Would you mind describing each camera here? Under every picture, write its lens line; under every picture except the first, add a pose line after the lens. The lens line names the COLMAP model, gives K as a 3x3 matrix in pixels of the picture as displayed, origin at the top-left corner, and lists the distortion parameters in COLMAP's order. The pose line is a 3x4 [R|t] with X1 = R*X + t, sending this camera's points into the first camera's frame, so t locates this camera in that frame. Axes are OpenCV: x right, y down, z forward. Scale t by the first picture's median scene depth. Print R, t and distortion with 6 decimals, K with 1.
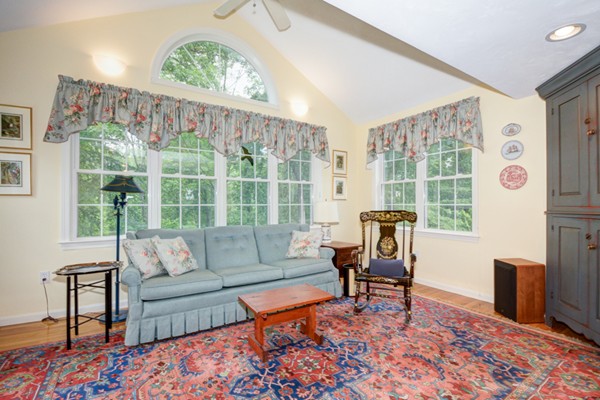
lens RADIAL K [[275.6, 0, 300.1], [0, 275.6, 203.5], [0, 0, 1]] dist [0.002649, -0.014707]
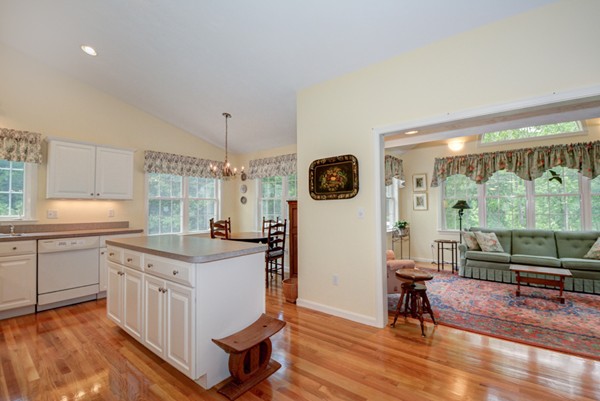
lens RADIAL K [[266.2, 0, 309.6], [0, 266.2, 202.2], [0, 0, 1]] dist [0.000501, -0.016821]
pose [[0.343946, -0.027767, -0.938579, 0.815269], [0.008354, 0.999614, -0.026511, -0.041376], [0.938952, 0.001277, 0.344045, -0.741024]]
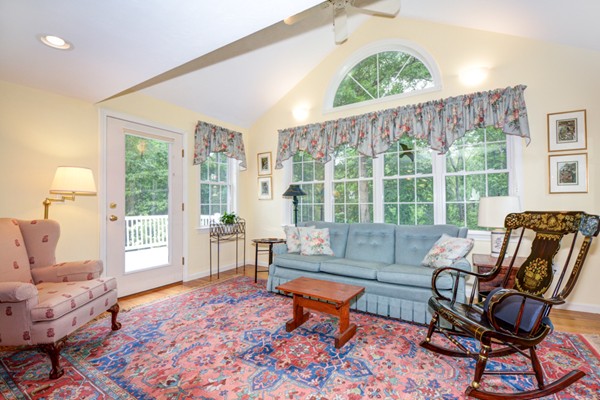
lens RADIAL K [[266.2, 0, 309.6], [0, 266.2, 201.7], [0, 0, 1]] dist [0.000501, -0.016821]
pose [[0.436035, -0.012884, -0.899837, 0.702349], [0.013164, 0.999882, -0.007937, 0.005270], [0.899833, -0.008384, 0.436153, 0.409962]]
